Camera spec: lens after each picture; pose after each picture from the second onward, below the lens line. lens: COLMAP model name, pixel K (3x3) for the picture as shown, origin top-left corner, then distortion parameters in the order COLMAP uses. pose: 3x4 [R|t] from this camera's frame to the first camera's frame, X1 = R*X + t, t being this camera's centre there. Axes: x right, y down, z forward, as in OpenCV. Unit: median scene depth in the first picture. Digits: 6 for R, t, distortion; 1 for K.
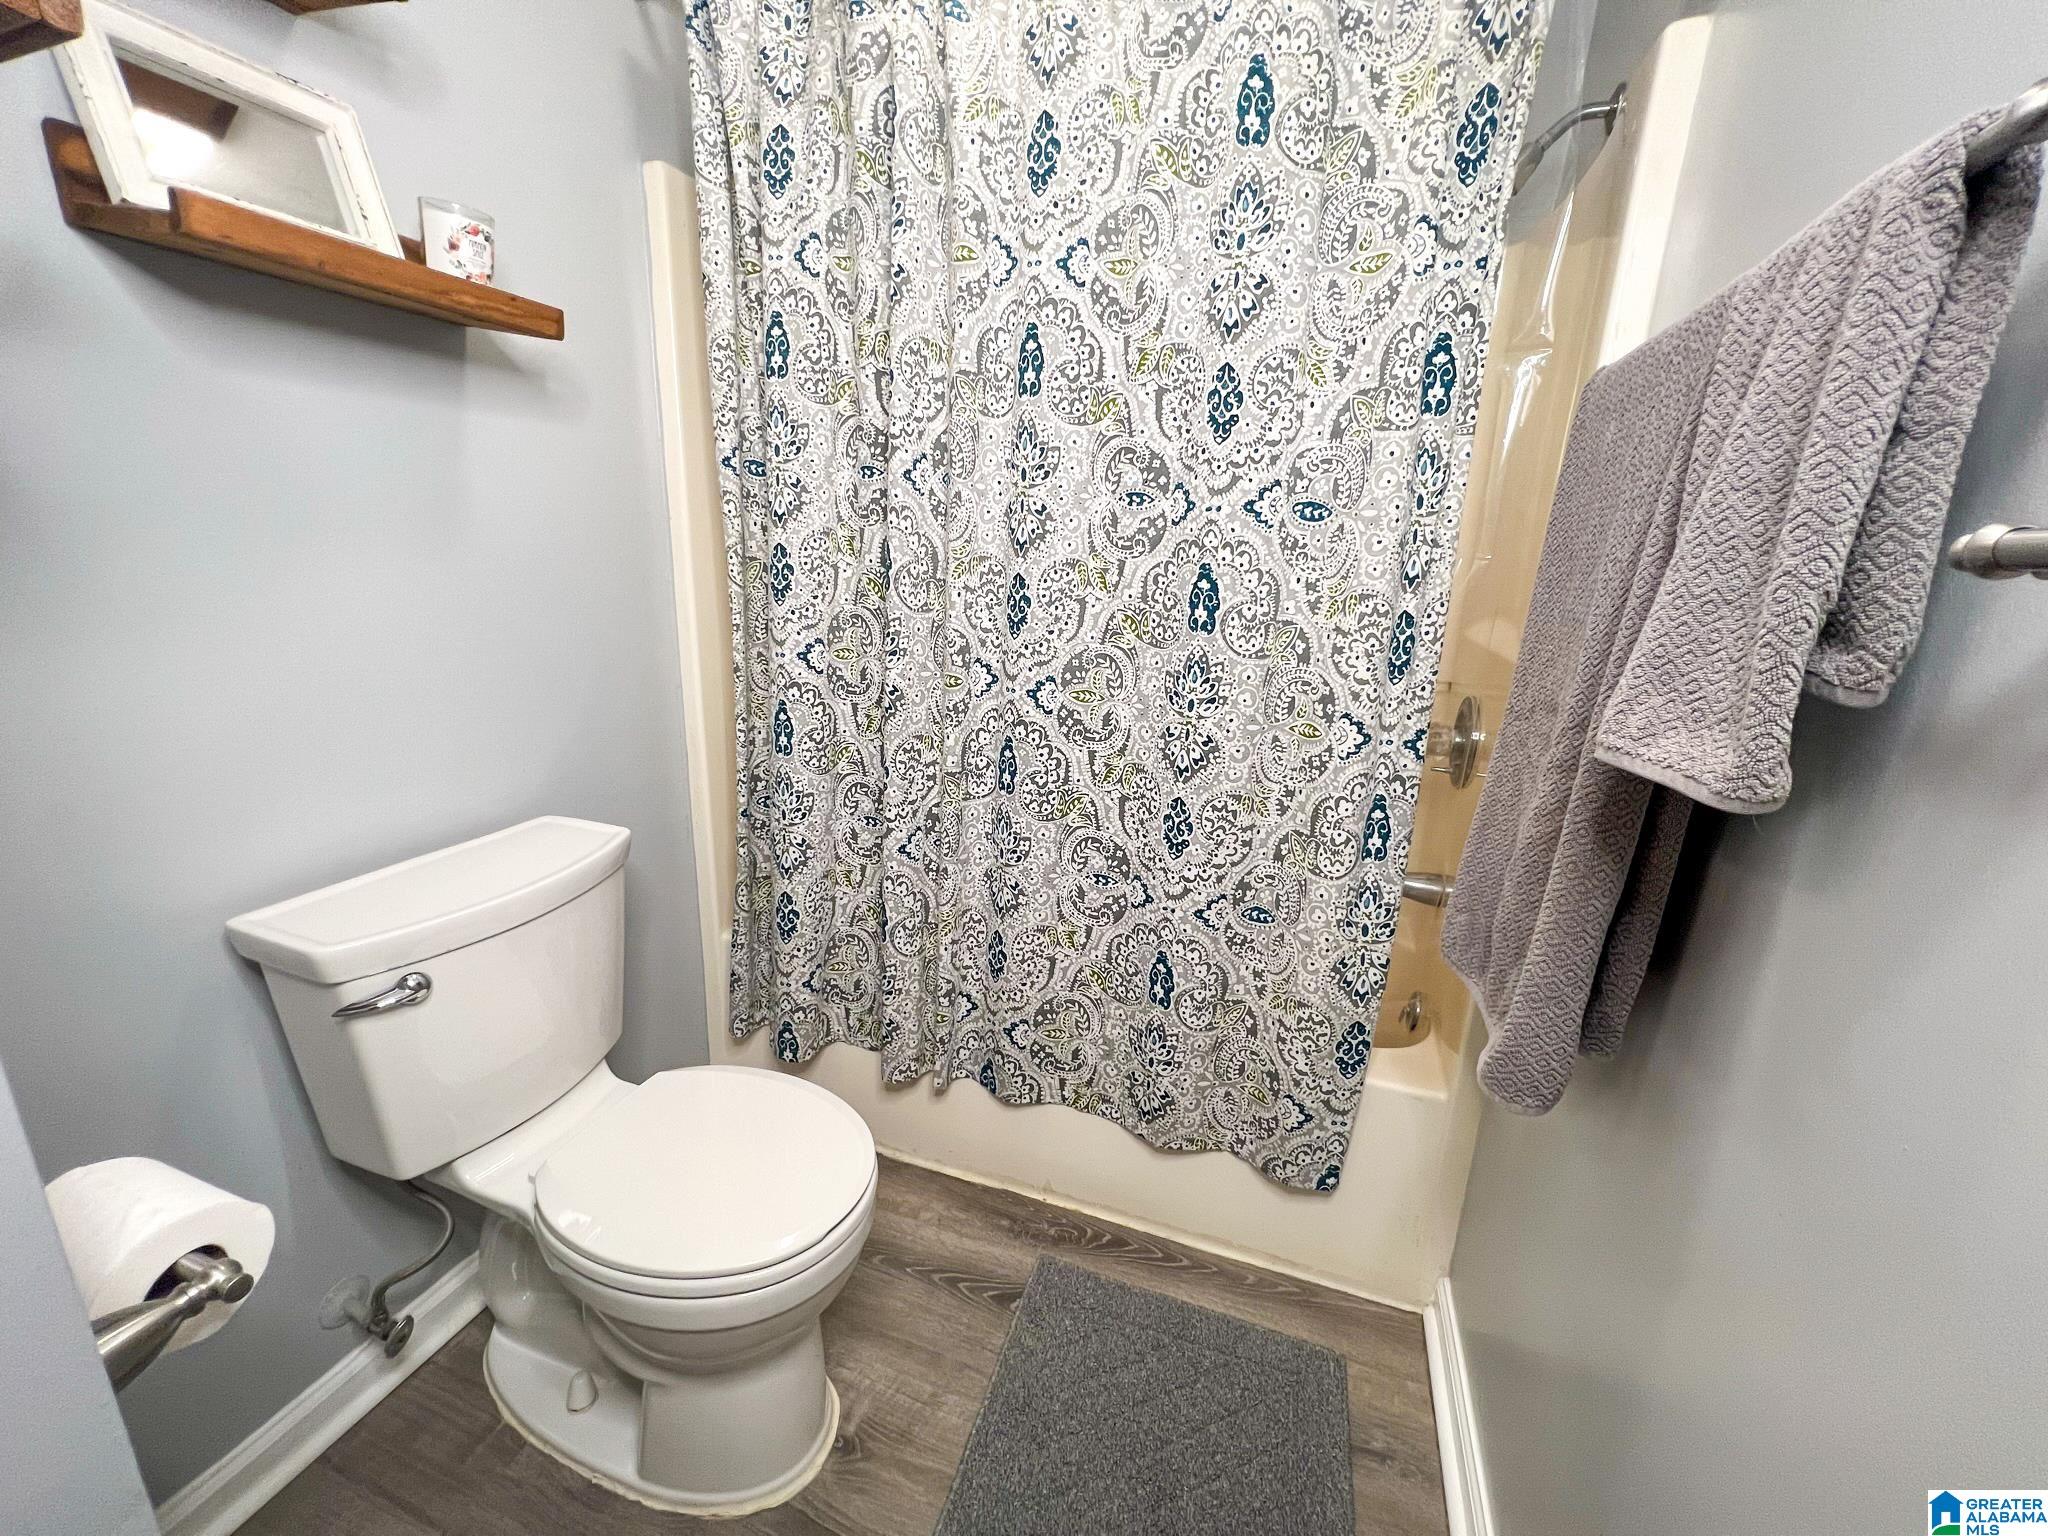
lens RADIAL K [[824.4, 0, 1026.2], [0, 824.4, 771.5], [0, 0, 1]] dist [-0.004734, 0.001686]
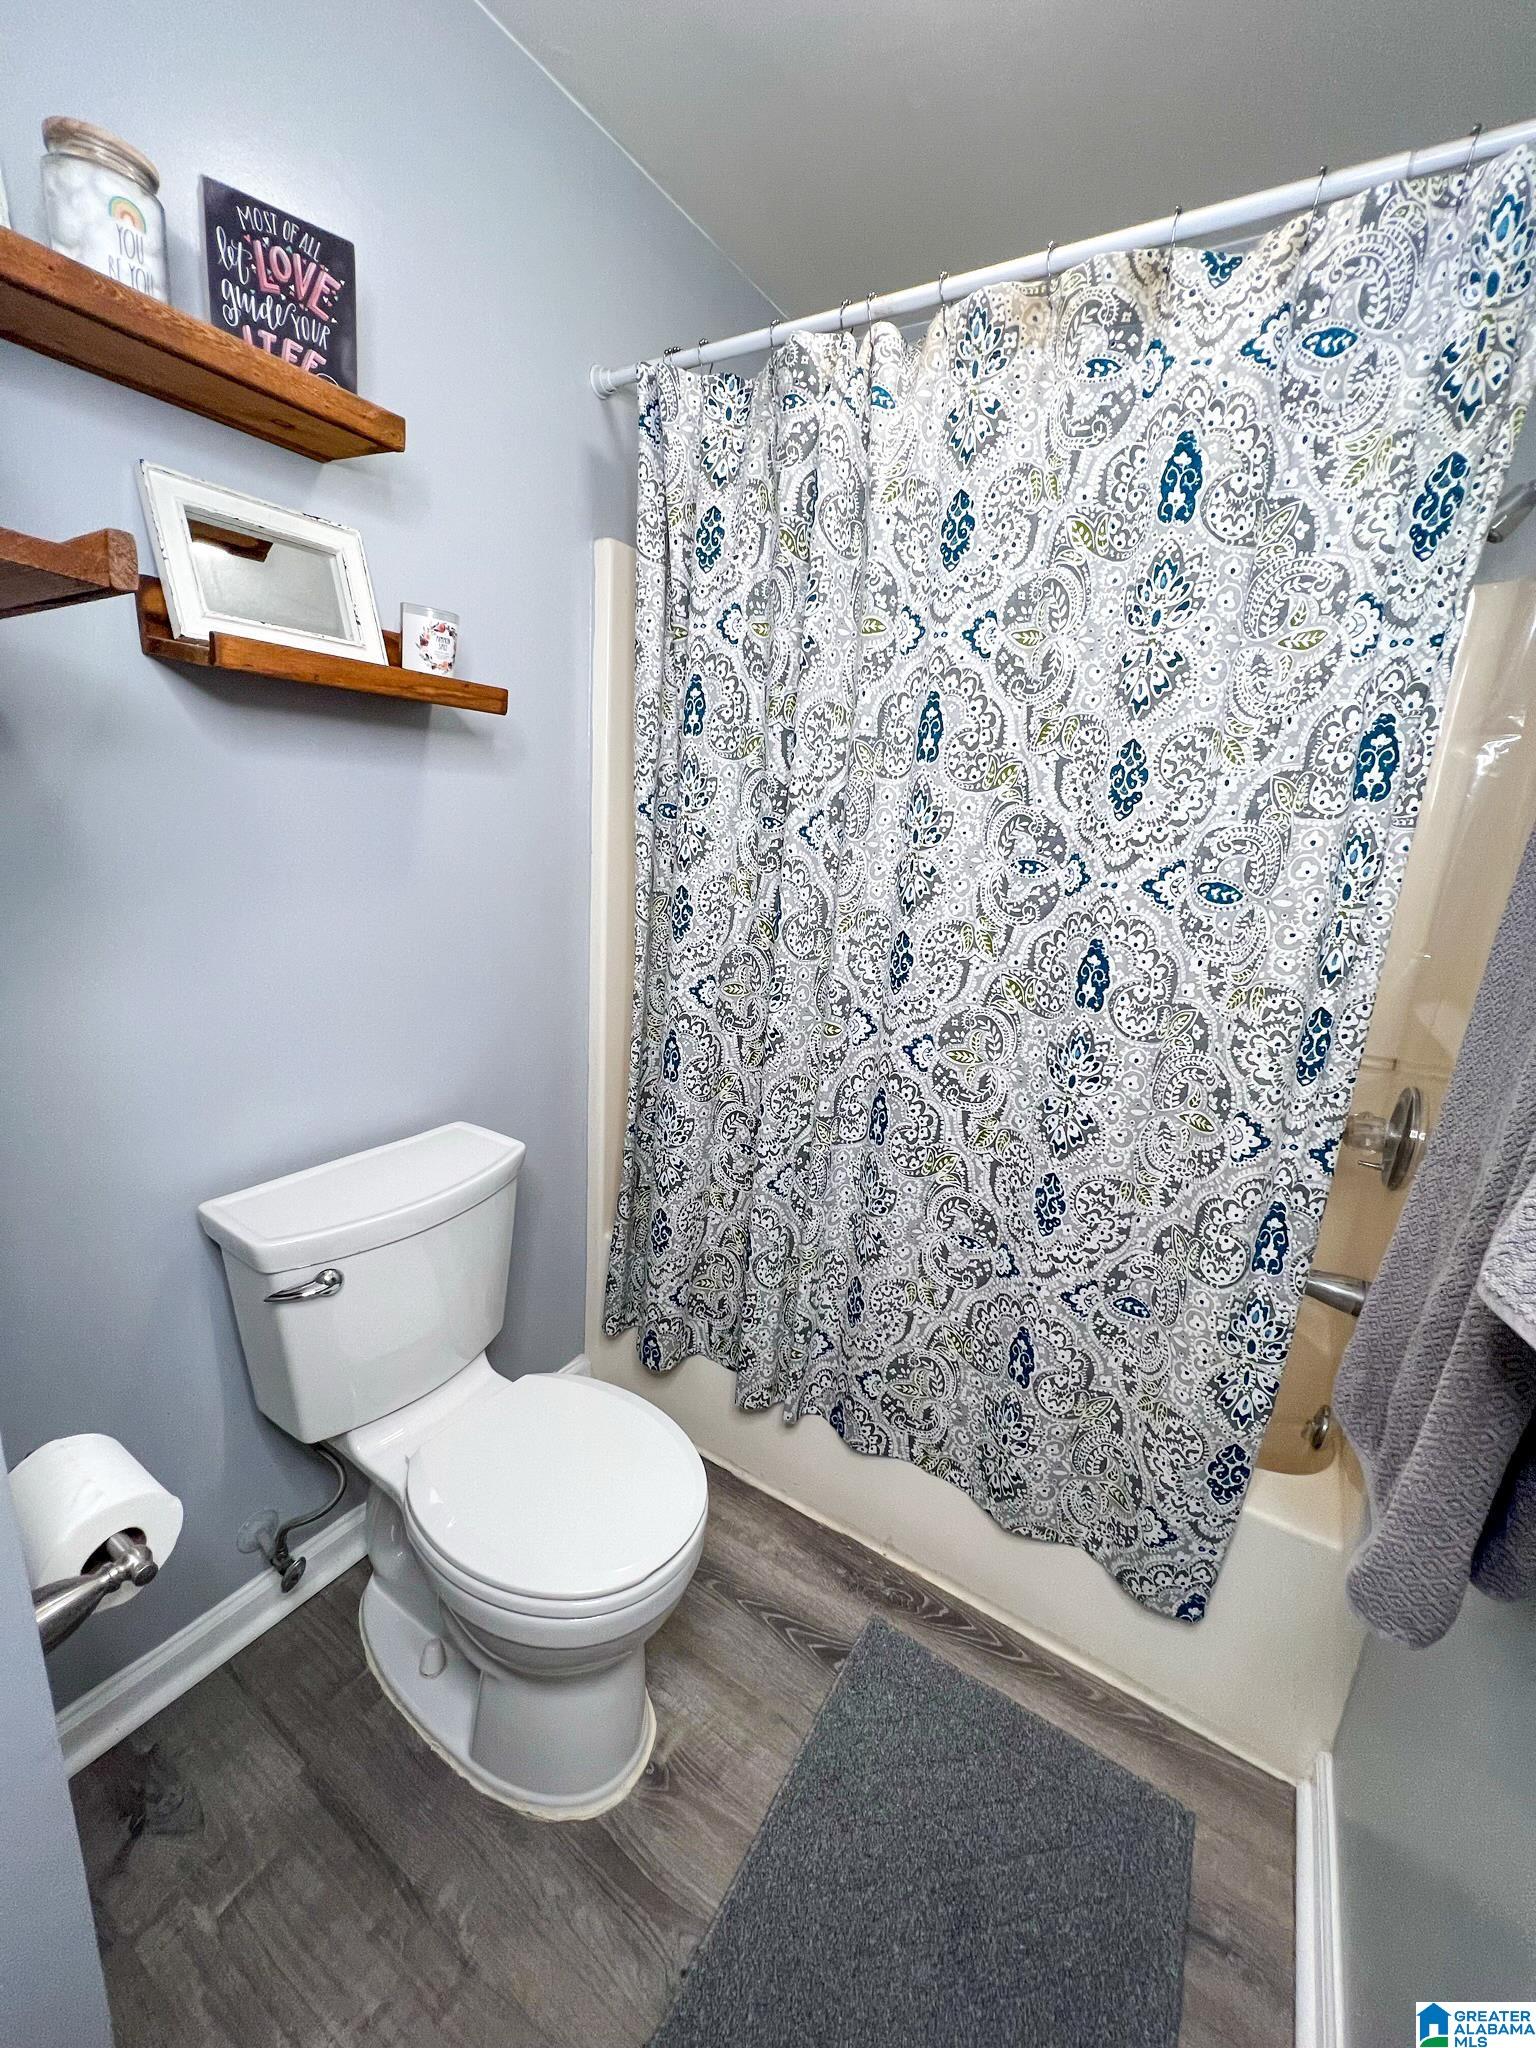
lens RADIAL K [[824.4, 0, 770.5], [0, 824.4, 1021.3], [0, 0, 1]] dist [-0.004734, 0.001686]
pose [[0.975152, 0.081360, -0.206056, 0.049761], [-0.087810, 0.995887, -0.022338, -0.097044], [0.203391, 0.039876, 0.978285, -0.012499]]
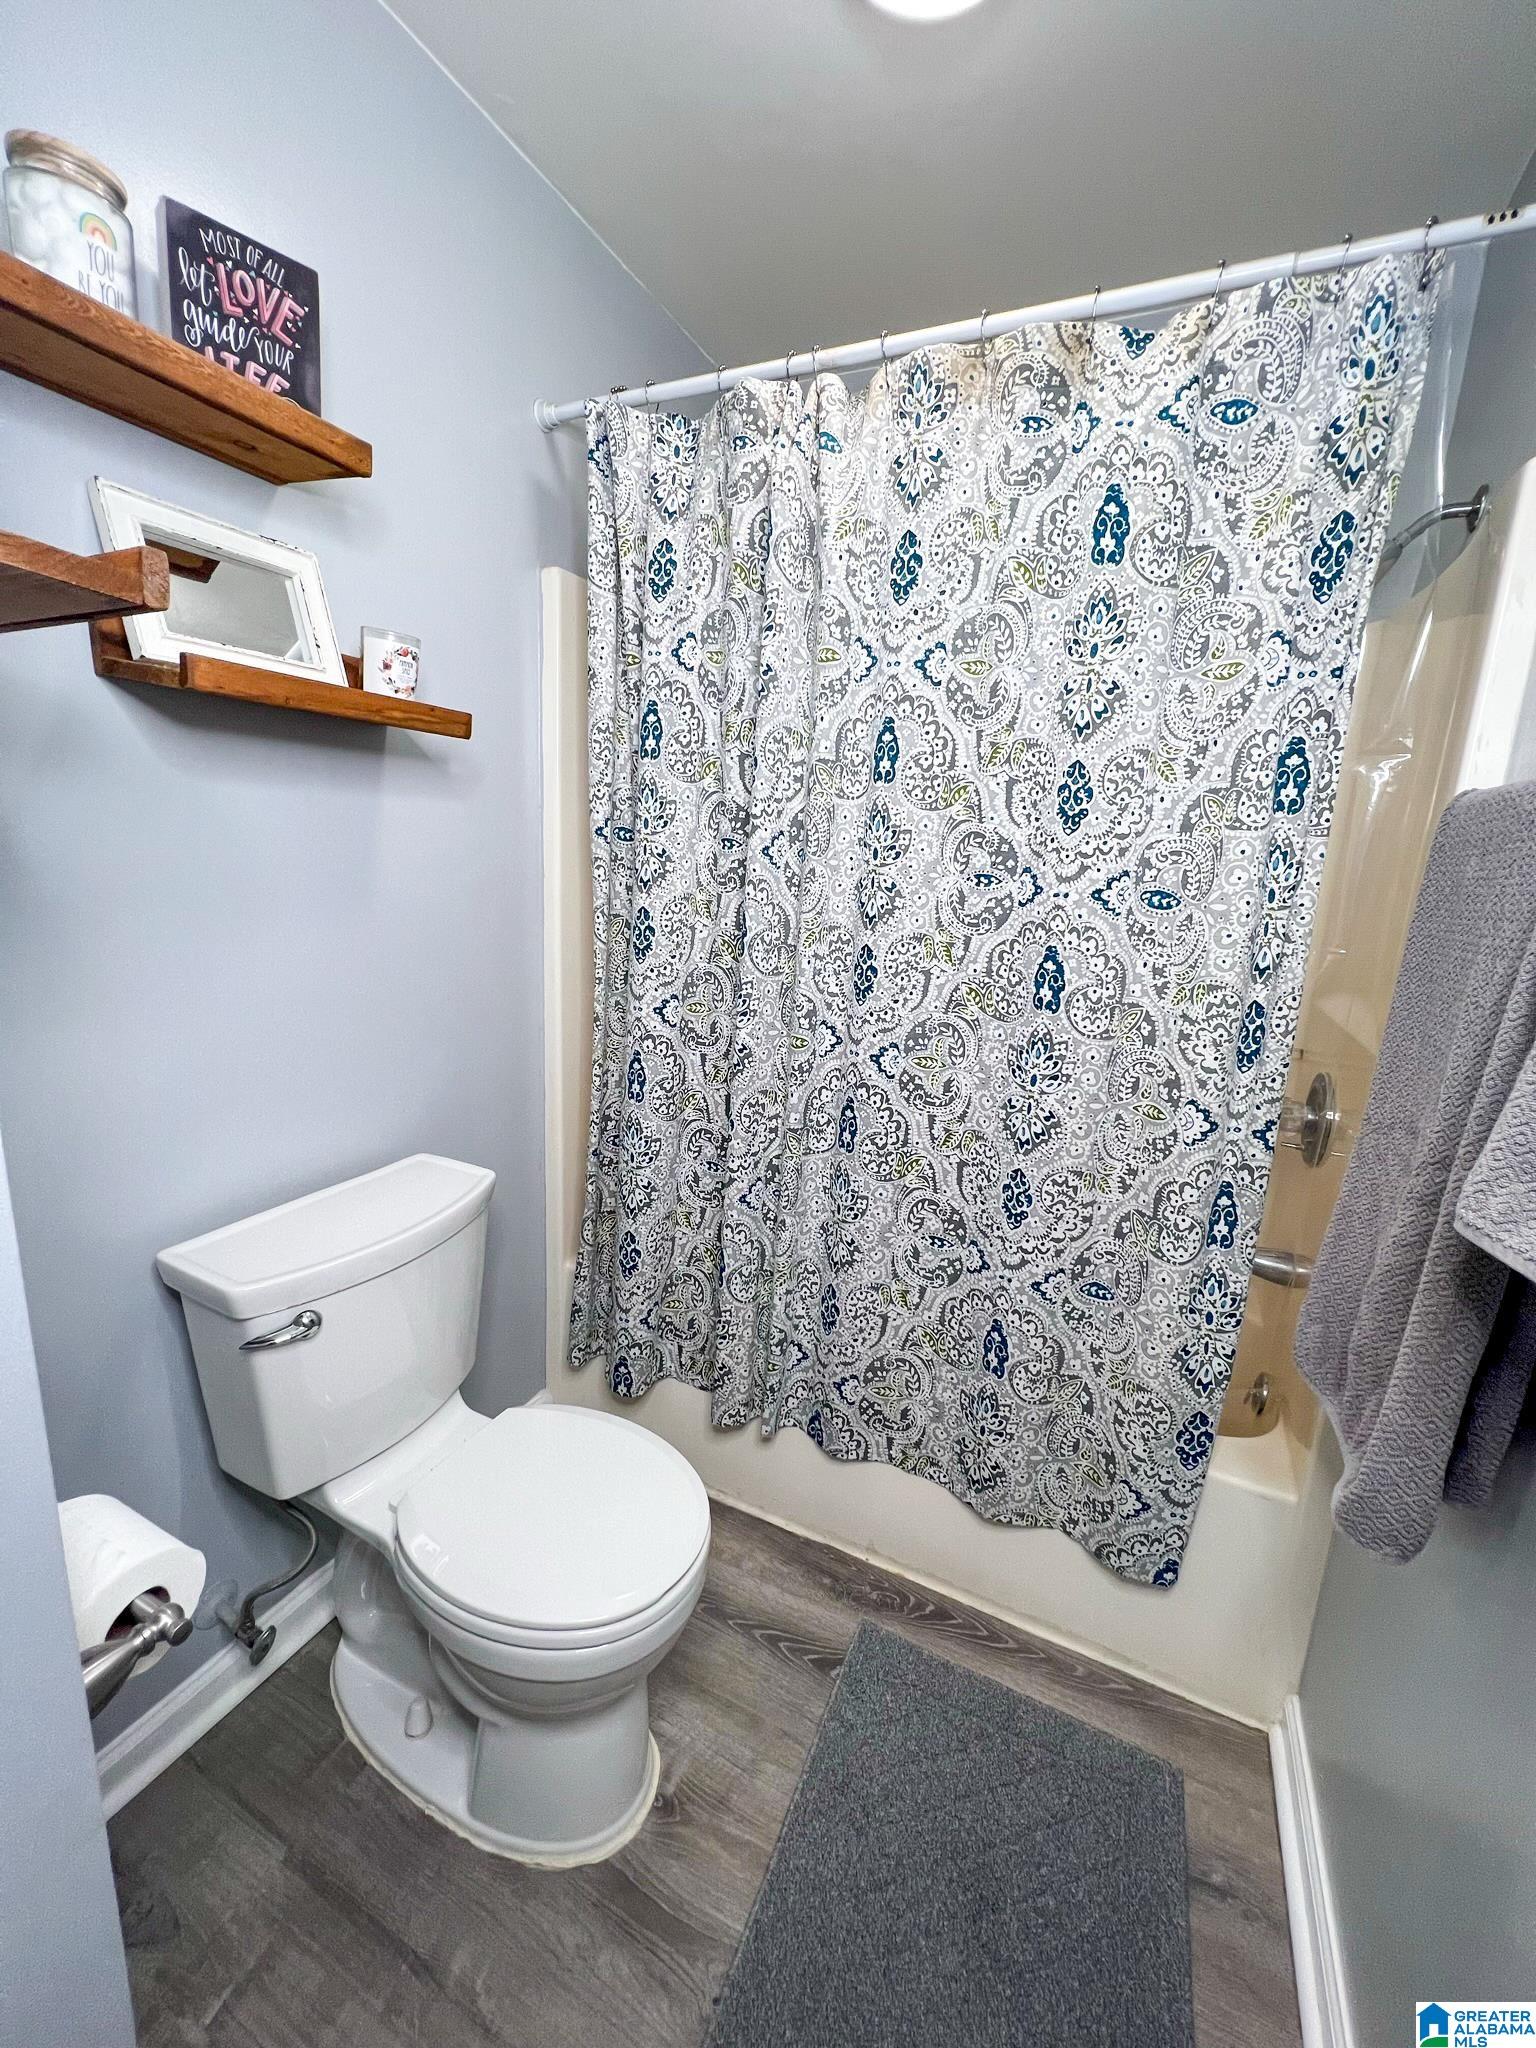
lens RADIAL K [[824.4, 0, 770.5], [0, 824.4, 1021.4], [0, 0, 1]] dist [-0.004734, 0.001686]
pose [[0.994411, 0.037147, -0.098831, -0.024560], [-0.043266, 0.997230, -0.060509, -0.076764], [0.096309, 0.064446, 0.993263, -0.046780]]
